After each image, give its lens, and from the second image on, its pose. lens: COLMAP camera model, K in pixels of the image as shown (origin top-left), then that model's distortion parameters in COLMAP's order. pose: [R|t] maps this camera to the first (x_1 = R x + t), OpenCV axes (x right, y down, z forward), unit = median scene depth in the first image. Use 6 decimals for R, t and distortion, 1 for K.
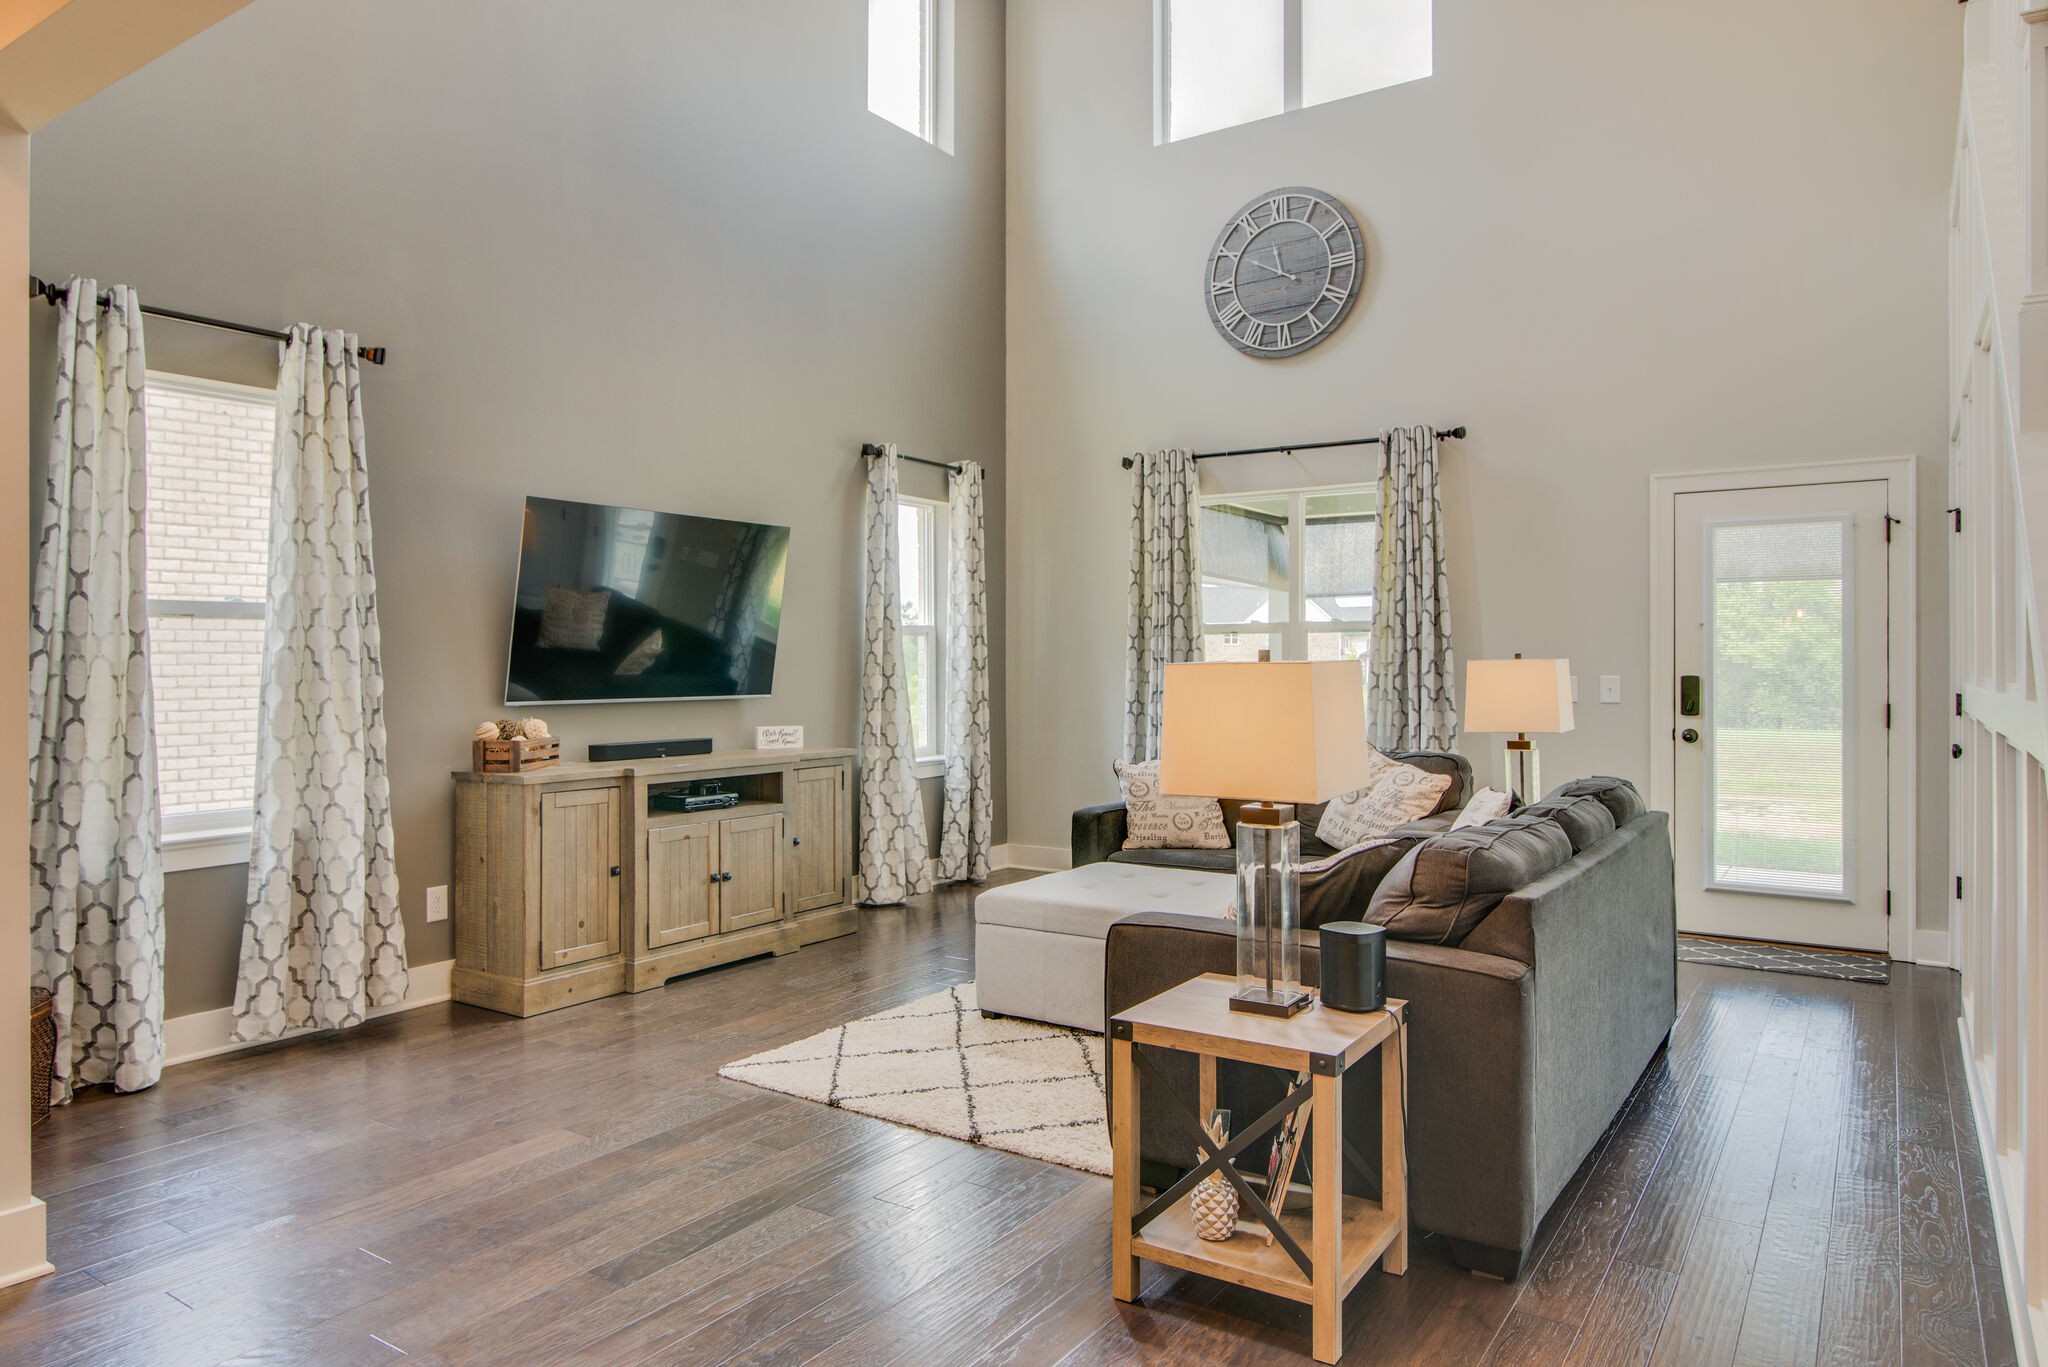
lens RADIAL K [[1266.7, 0, 1010.9], [0, 1266.7, 678.5], [0, 0, 1]] dist [-0.004715, -0.000107]
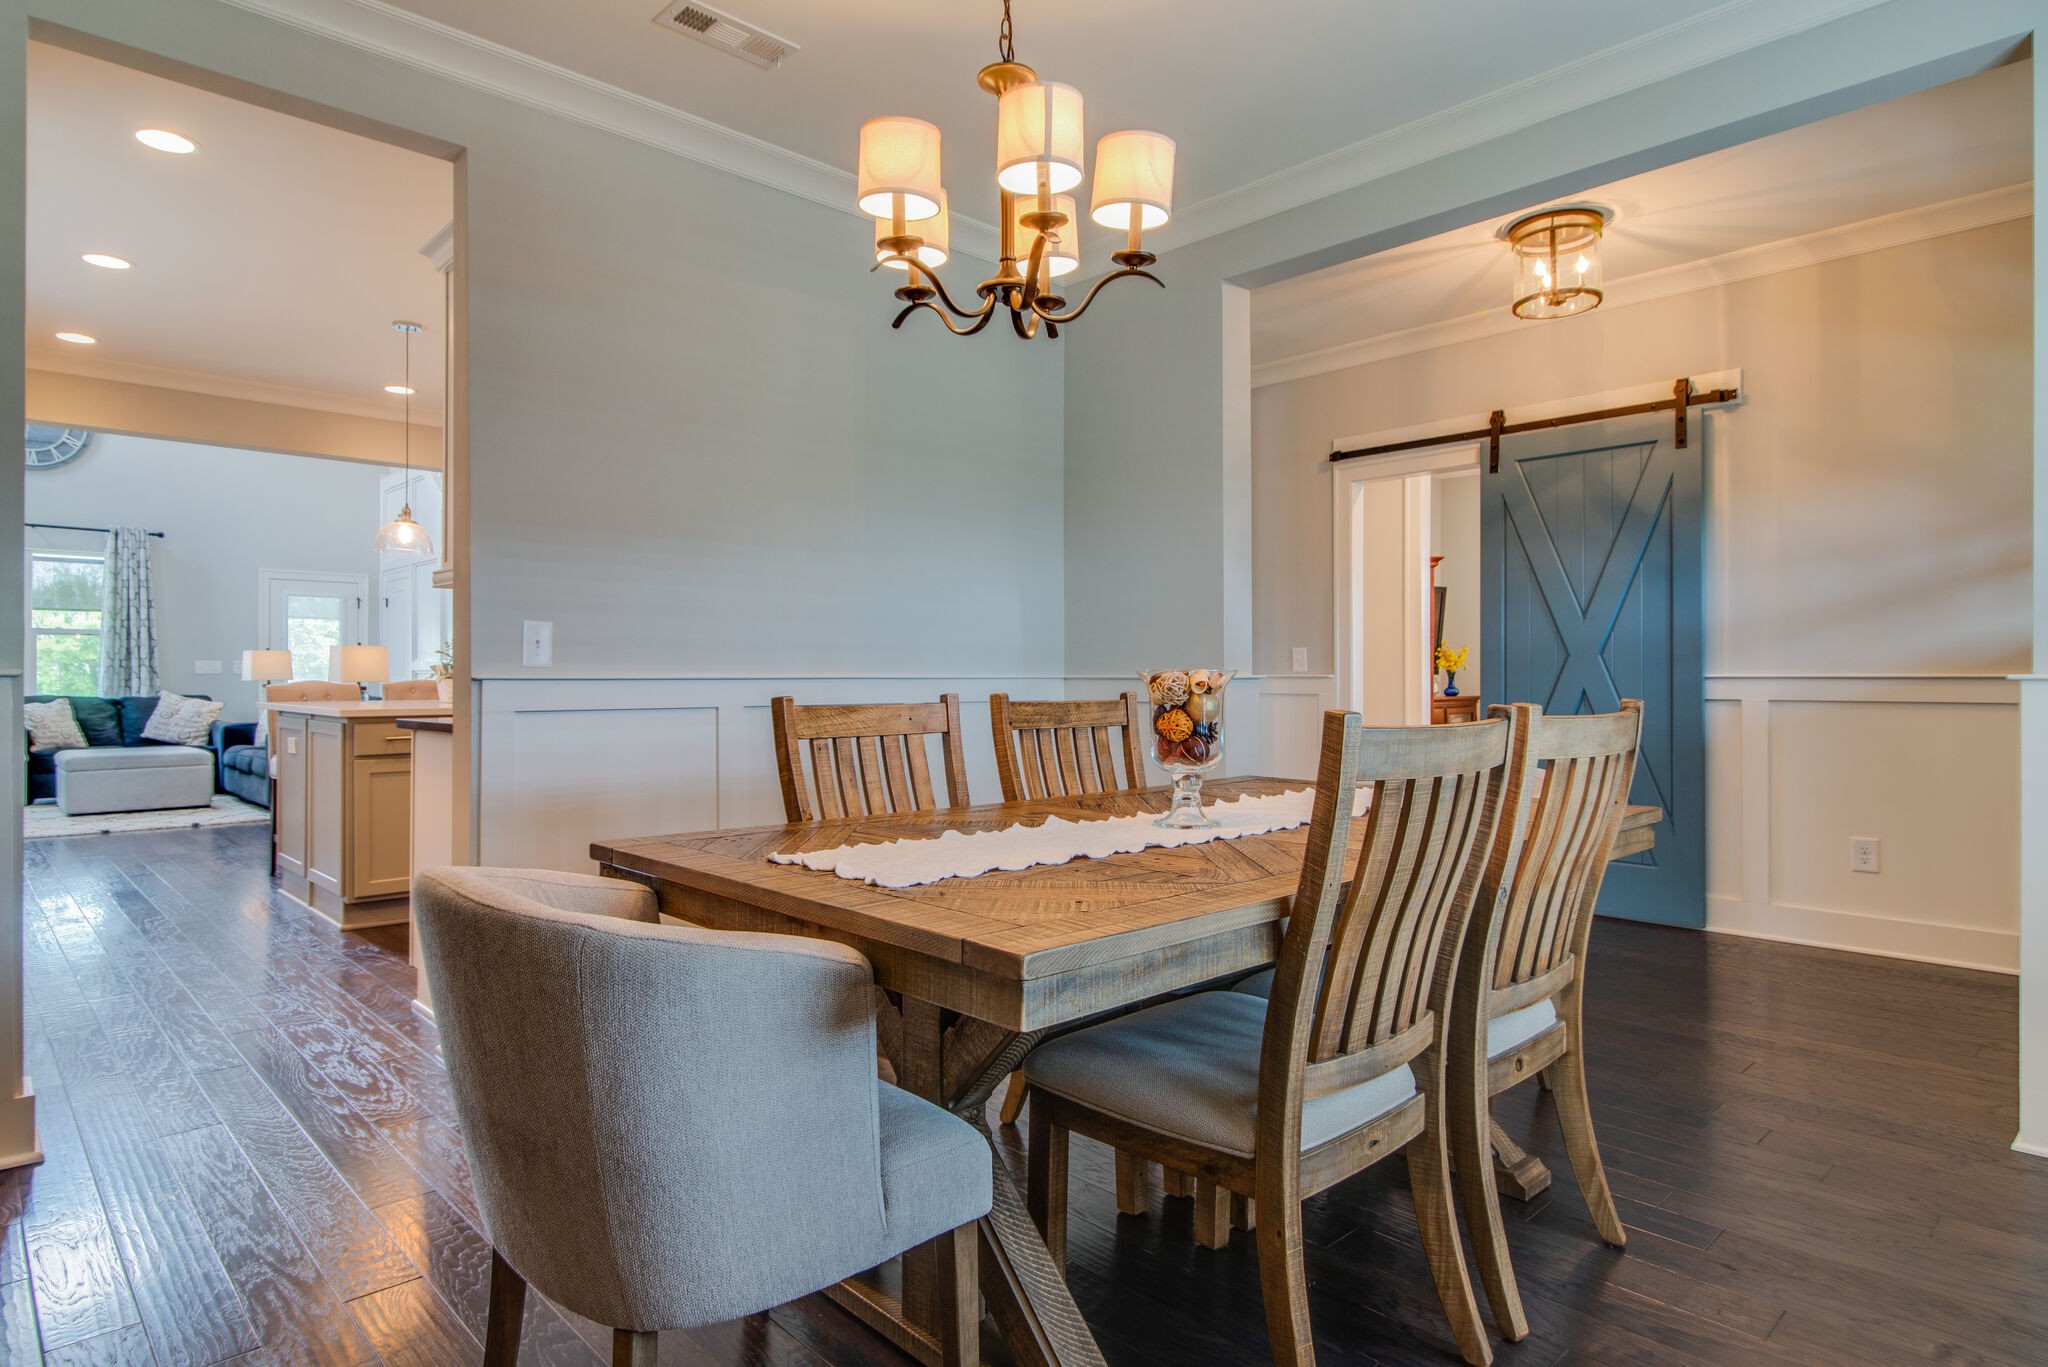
lens RADIAL K [[1168.8, 0, 1010.7], [0, 1168.8, 671.9], [0, 0, 1]] dist [0.010492, -0.008229]
pose [[0.222300, 0.010152, 0.974925, -1.030813], [0.012636, 0.999832, -0.013293, 0.051979], [-0.974896, 0.015274, 0.222135, -0.620686]]
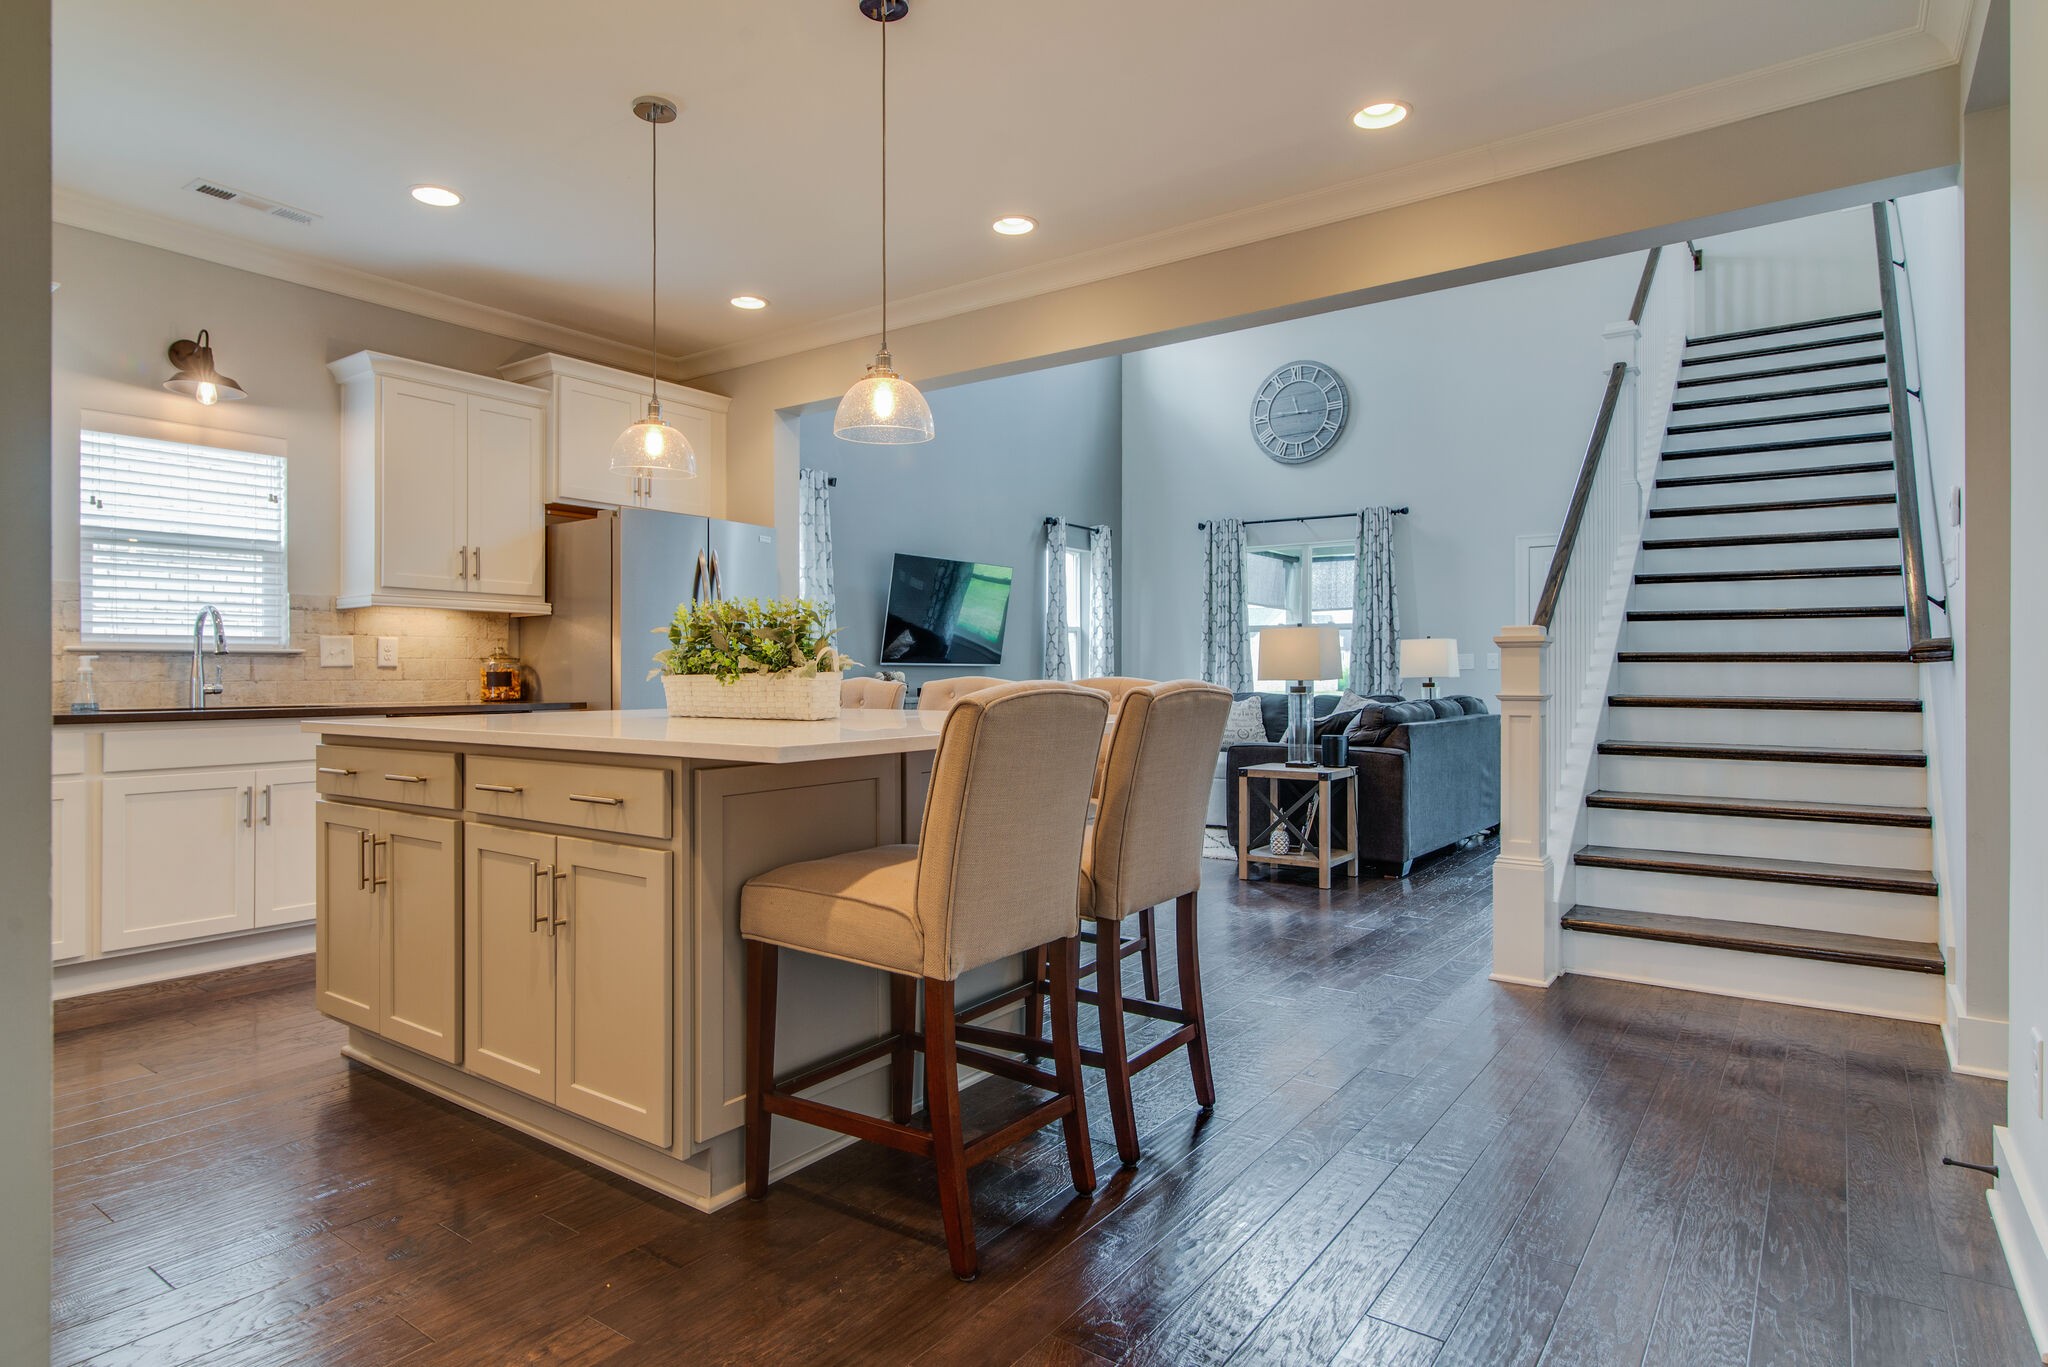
lens RADIAL K [[1094.7, 0, 1009.4], [0, 1094.7, 682.9], [0, 0, 1]] dist [-0.000180, -0.000669]
pose [[0.999318, 0.001346, -0.036911, -0.111302], [-0.001463, 0.999994, -0.003136, 0.038593], [0.036907, 0.003188, 0.999314, -0.448698]]
